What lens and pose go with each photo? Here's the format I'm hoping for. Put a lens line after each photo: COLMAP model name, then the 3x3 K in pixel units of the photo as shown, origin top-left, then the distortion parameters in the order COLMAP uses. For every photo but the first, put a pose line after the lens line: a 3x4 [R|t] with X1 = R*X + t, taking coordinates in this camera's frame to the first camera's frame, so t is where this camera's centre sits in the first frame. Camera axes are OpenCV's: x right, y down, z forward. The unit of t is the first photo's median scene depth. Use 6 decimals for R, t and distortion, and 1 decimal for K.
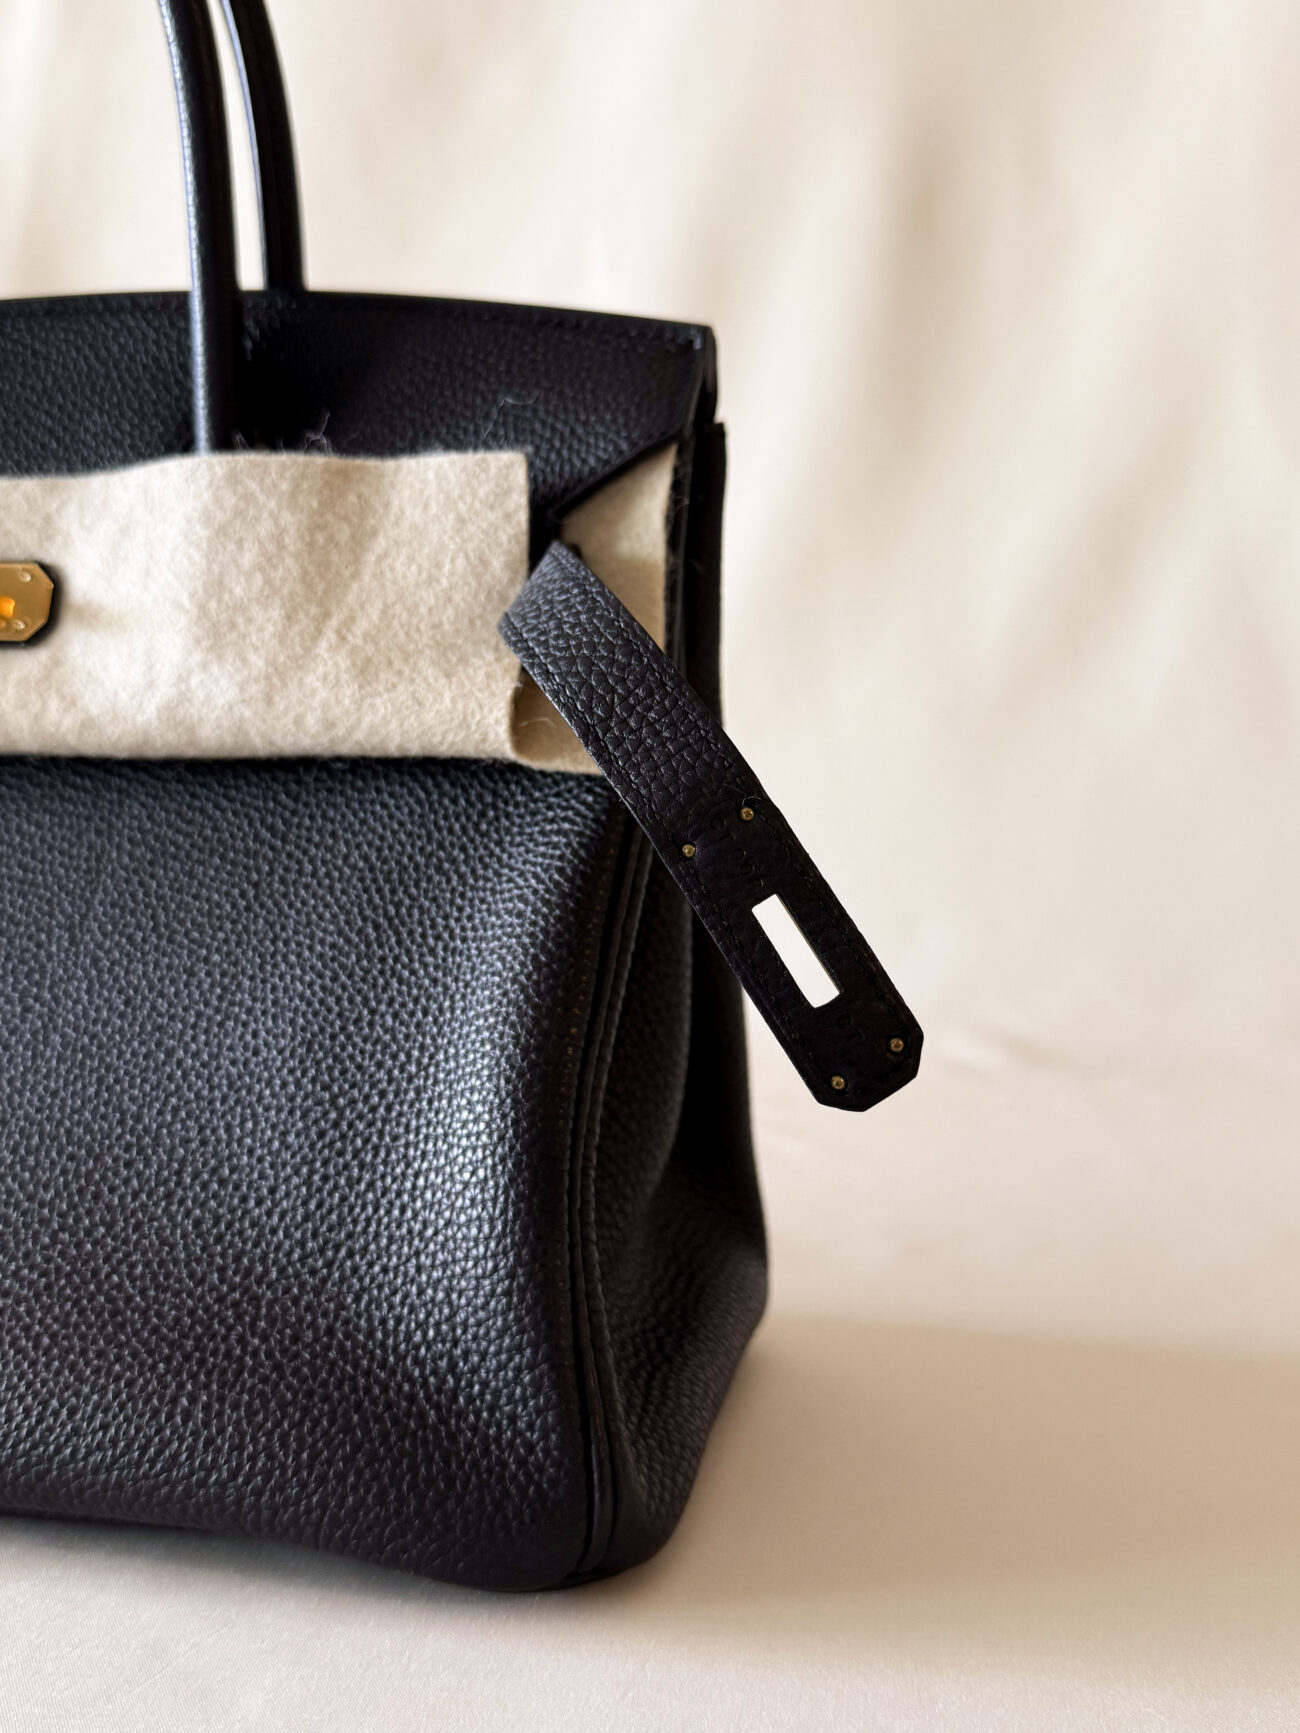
lens RADIAL K [[1712.8, 0, 650.0], [0, 1712.8, 866.5], [0, 0, 1]] dist [0.263238, -0.805480]
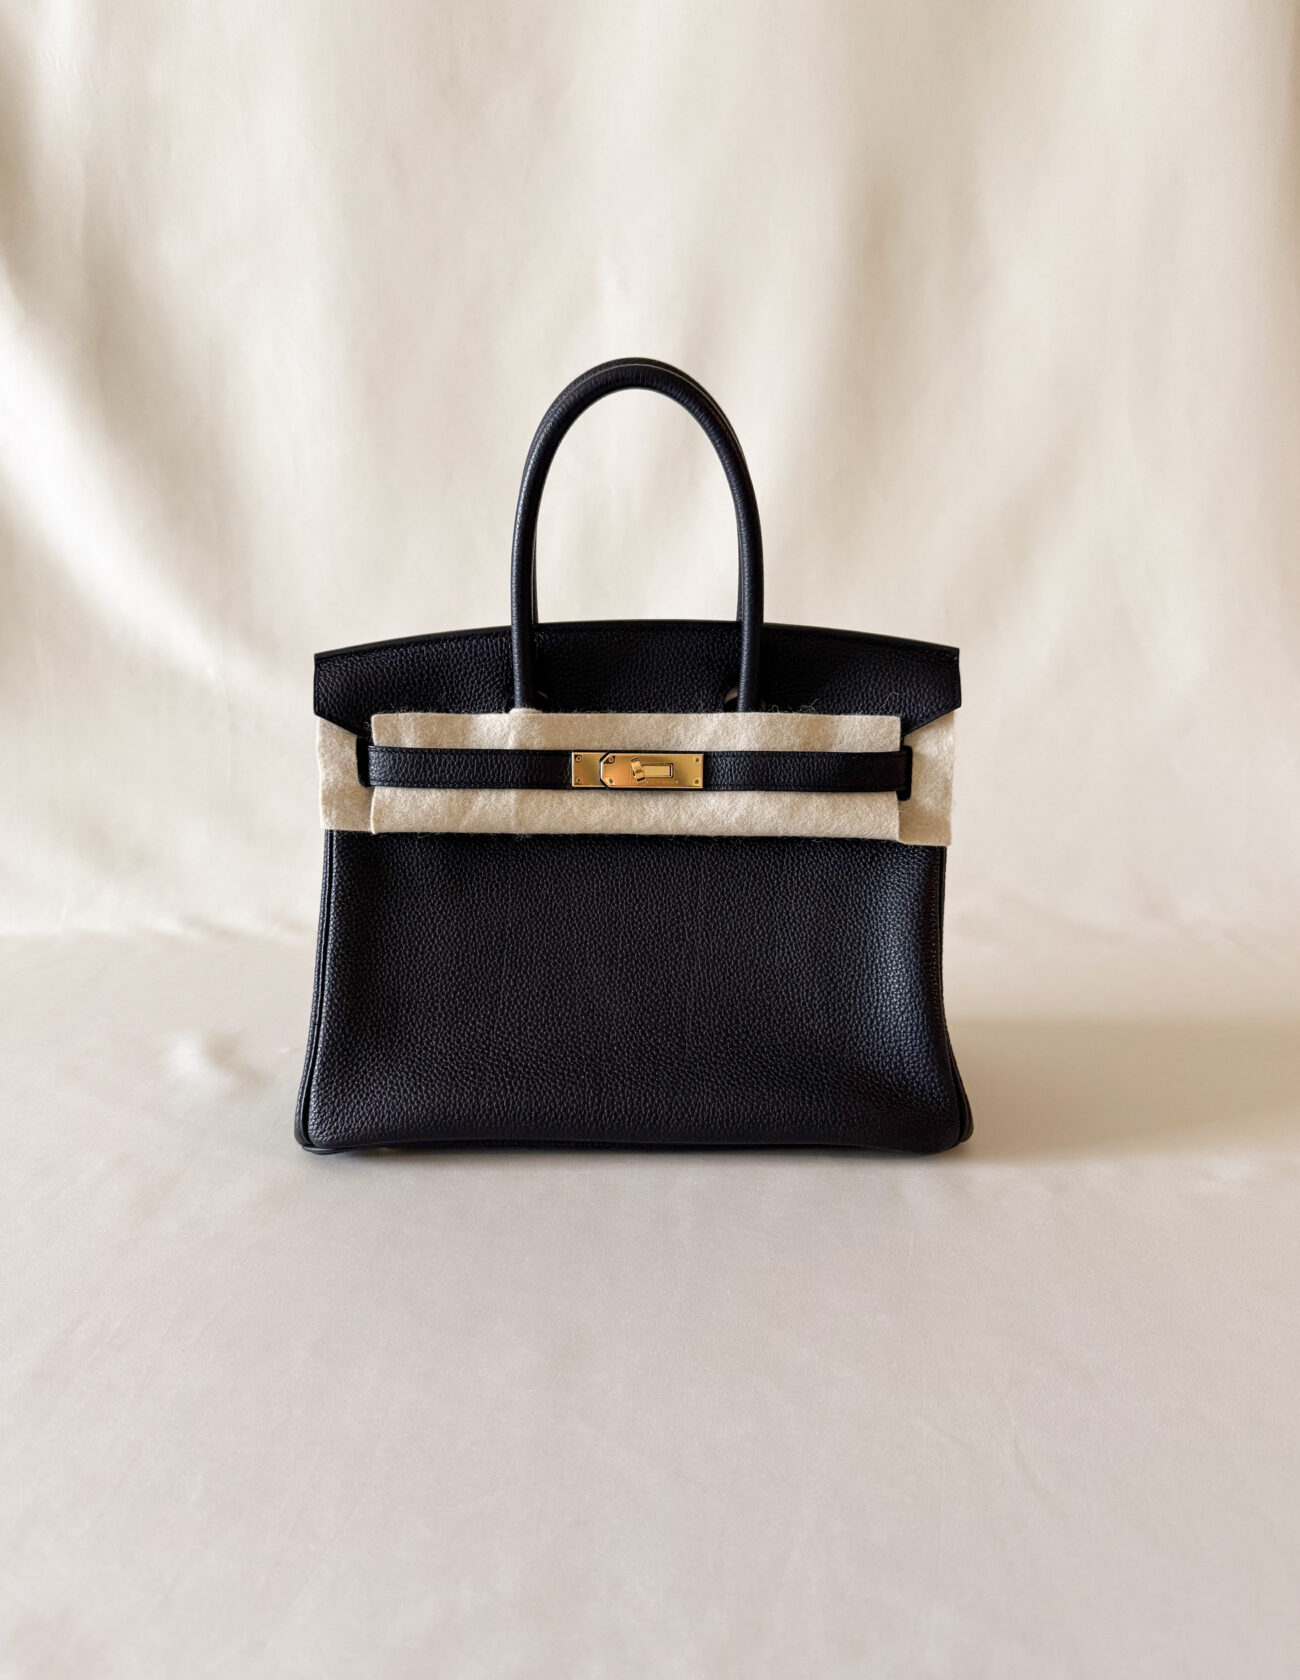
lens RADIAL K [[1235.2, 0, 647.3], [0, 1235.2, 876.8], [0, 0, 1]] dist [0.067659, -0.034508]
pose [[0.983380, -0.072842, 0.166304, -0.769259], [0.036309, 0.976386, 0.212962, -0.425377], [-0.177889, -0.203384, 0.962803, -0.695731]]
